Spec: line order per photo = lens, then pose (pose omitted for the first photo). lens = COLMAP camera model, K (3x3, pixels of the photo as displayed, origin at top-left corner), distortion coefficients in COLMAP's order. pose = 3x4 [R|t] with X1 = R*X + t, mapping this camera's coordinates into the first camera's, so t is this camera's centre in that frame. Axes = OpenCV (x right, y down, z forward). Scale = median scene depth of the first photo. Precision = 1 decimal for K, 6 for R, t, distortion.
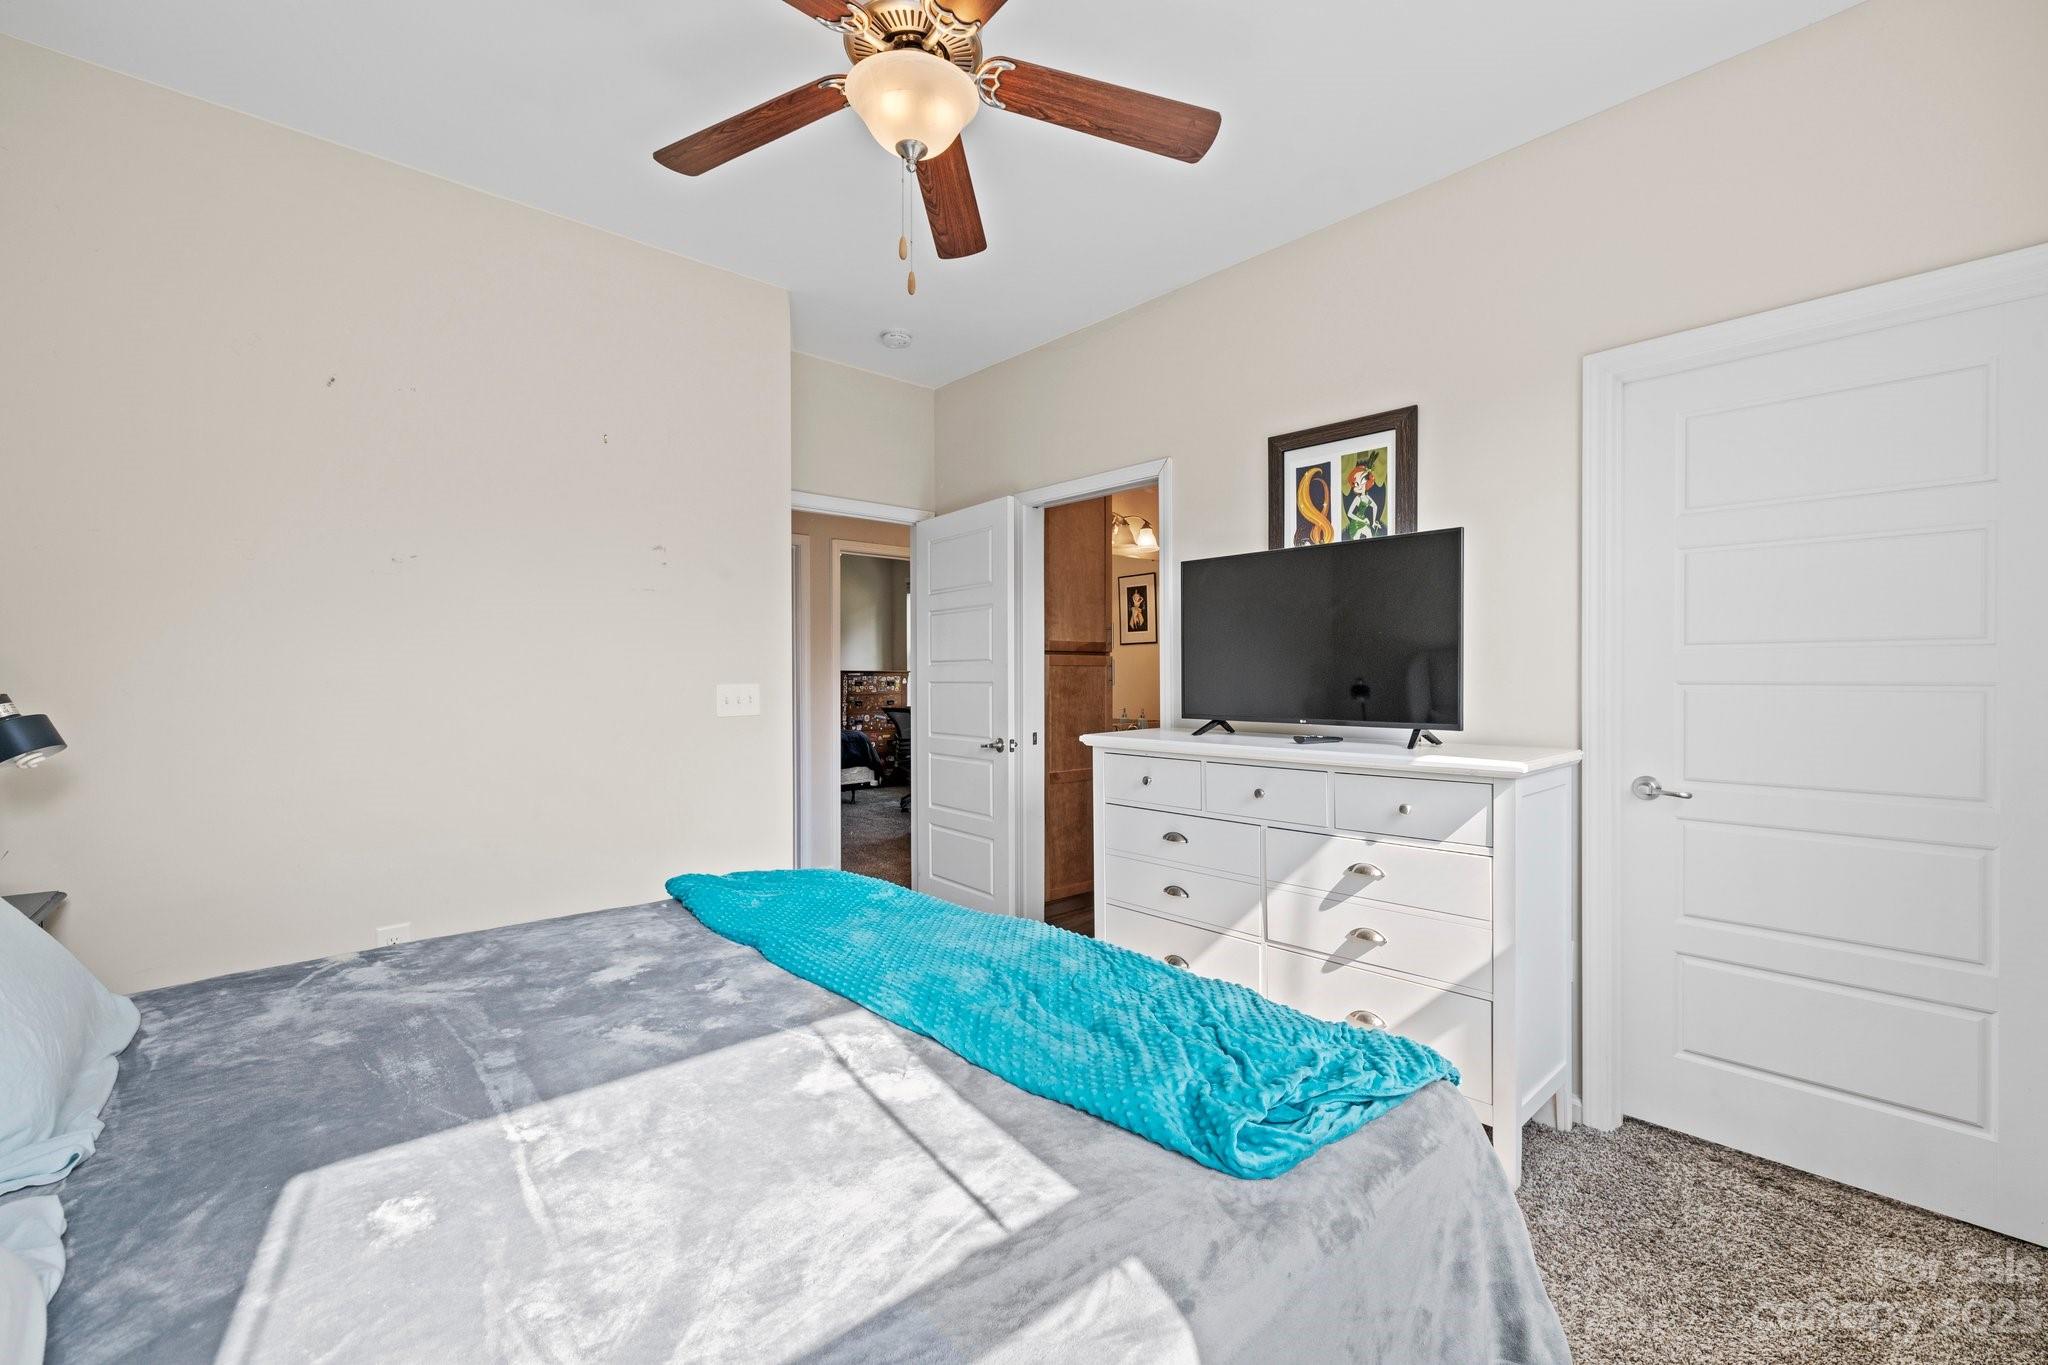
lens RADIAL K [[868.9, 0, 1029.7], [0, 868.9, 679.4], [0, 0, 1]] dist [-0.002222, -0.000033]
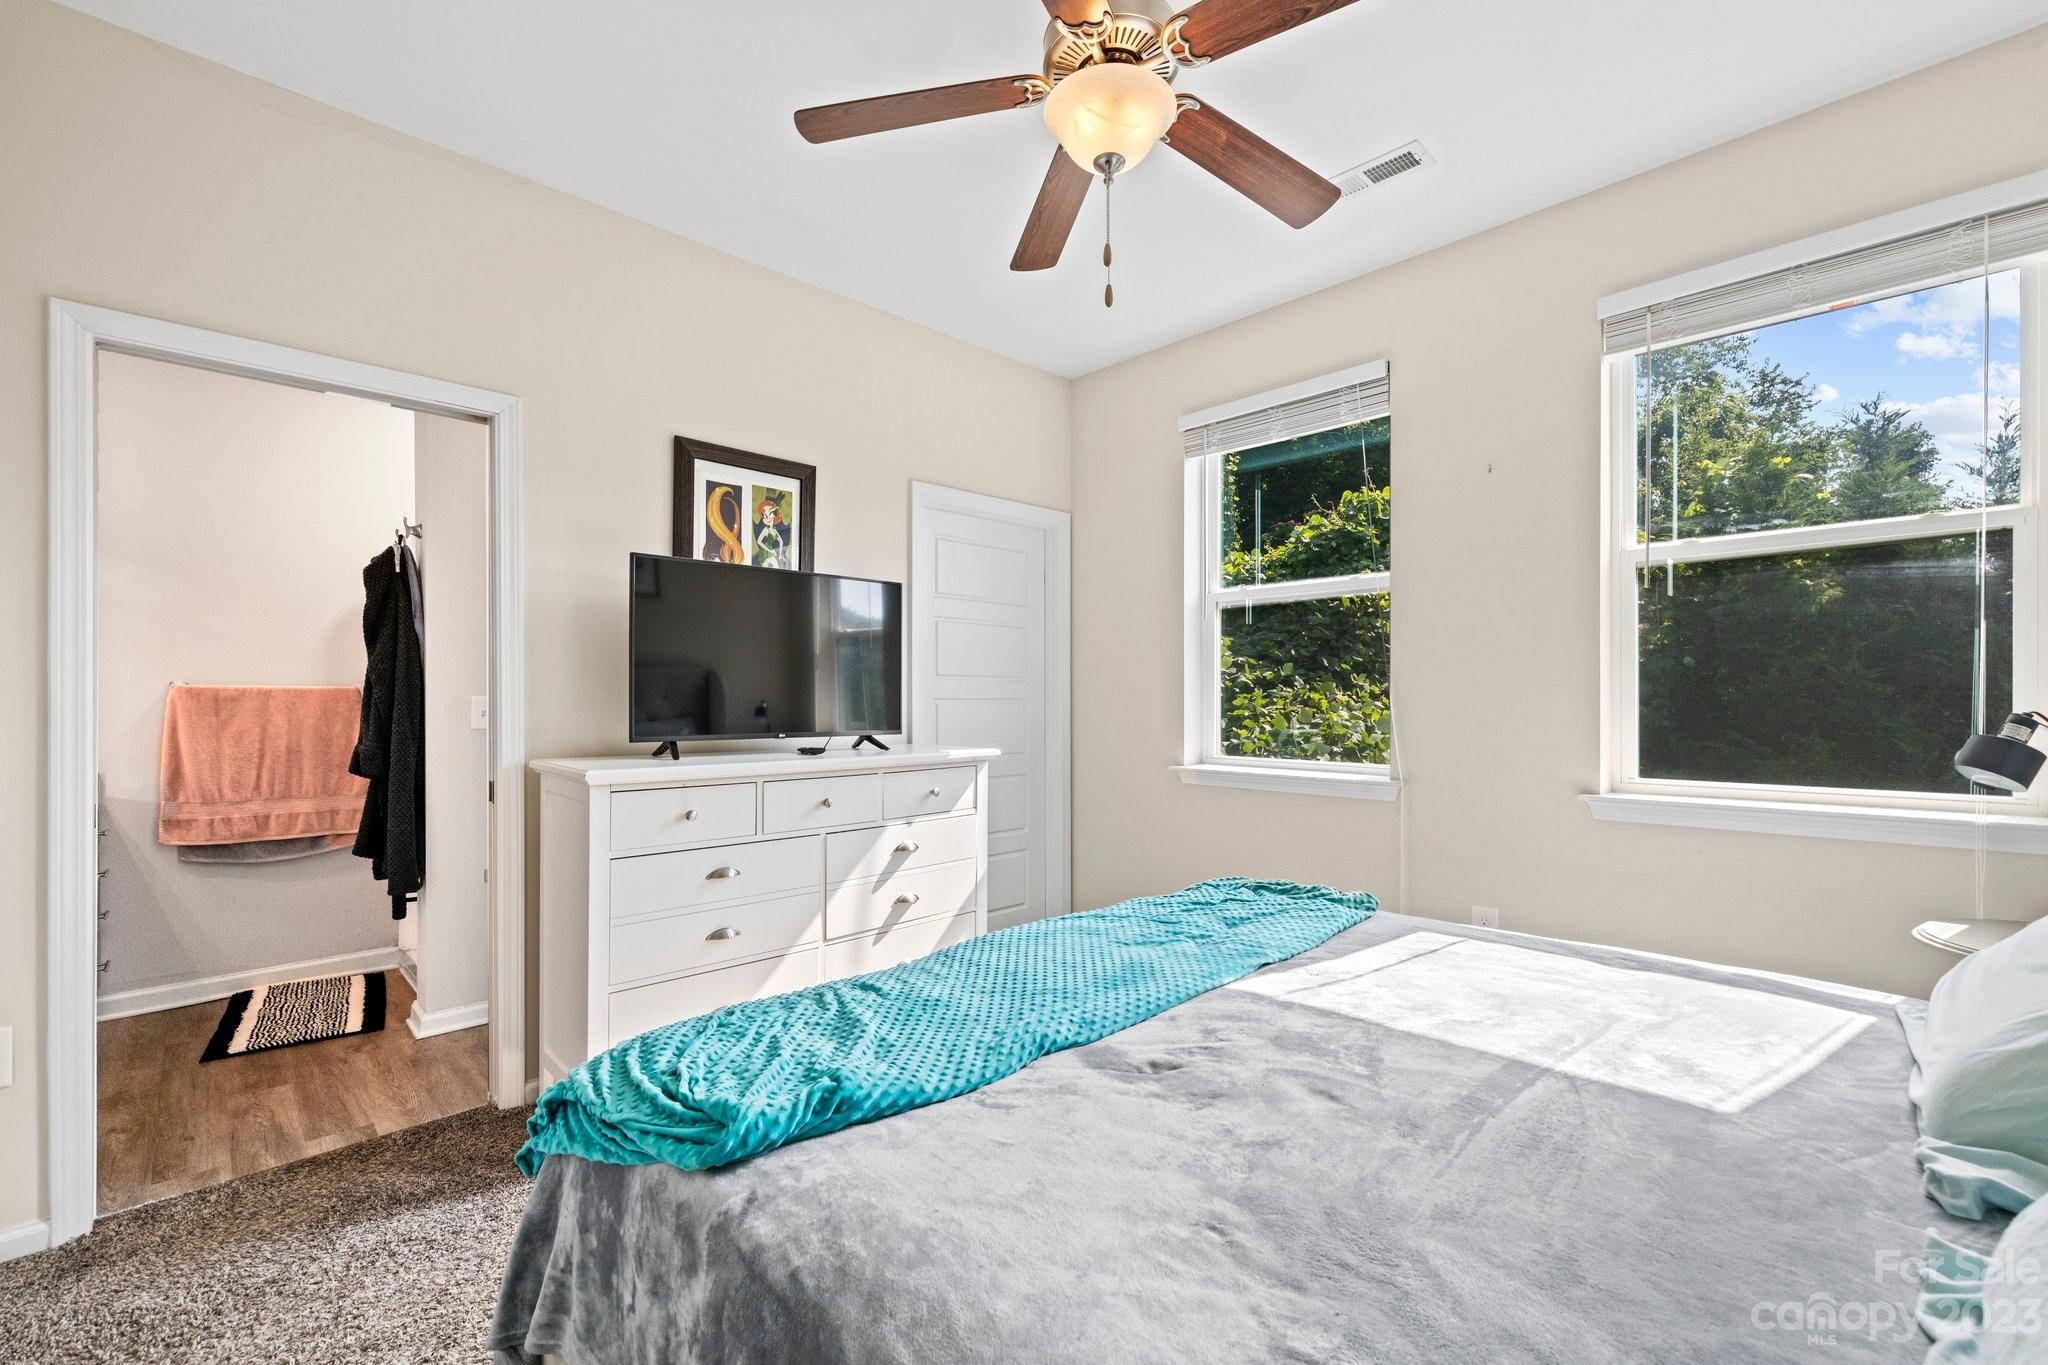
lens RADIAL K [[868.9, 0, 1029.7], [0, 868.9, 694.4], [0, 0, 1]] dist [-0.002222, -0.000033]
pose [[-0.031287, 0.006818, 0.999487, -0.721314], [0.003504, 0.999971, -0.006712, 0.006504], [-0.999504, 0.003292, -0.031310, 0.709249]]
